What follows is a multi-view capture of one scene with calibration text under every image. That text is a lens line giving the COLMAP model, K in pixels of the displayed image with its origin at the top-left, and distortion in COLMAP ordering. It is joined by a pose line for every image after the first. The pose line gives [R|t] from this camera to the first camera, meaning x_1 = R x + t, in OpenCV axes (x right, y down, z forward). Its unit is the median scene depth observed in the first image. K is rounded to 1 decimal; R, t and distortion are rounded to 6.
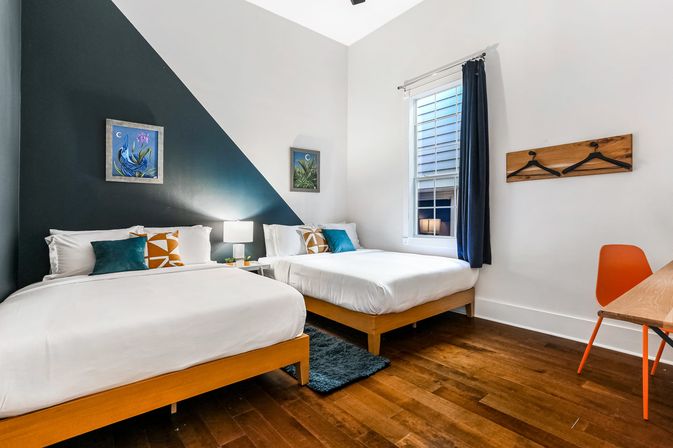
lens RADIAL K [[317.6, 0, 338.4], [0, 317.6, 221.9], [0, 0, 1]] dist [-0.006120, 0.005963]
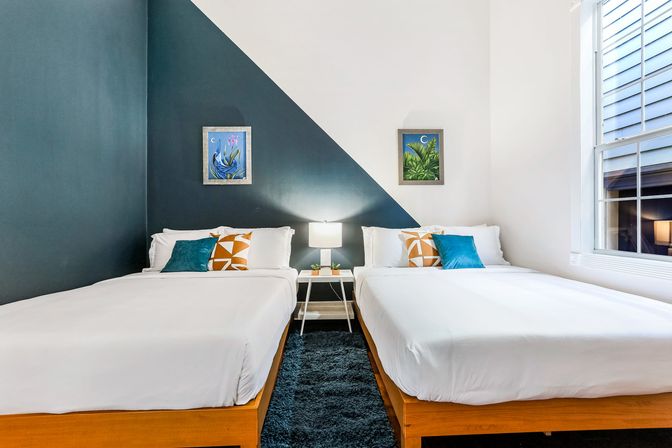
lens RADIAL K [[317.1, 0, 334.4], [0, 317.1, 220.0], [0, 0, 1]] dist [-0.006120, 0.005963]
pose [[0.812316, 0.000900, -0.583217, 0.209359], [-0.007307, 0.999936, -0.008634, -0.001709], [0.583172, 0.011275, 0.812271, 0.313798]]
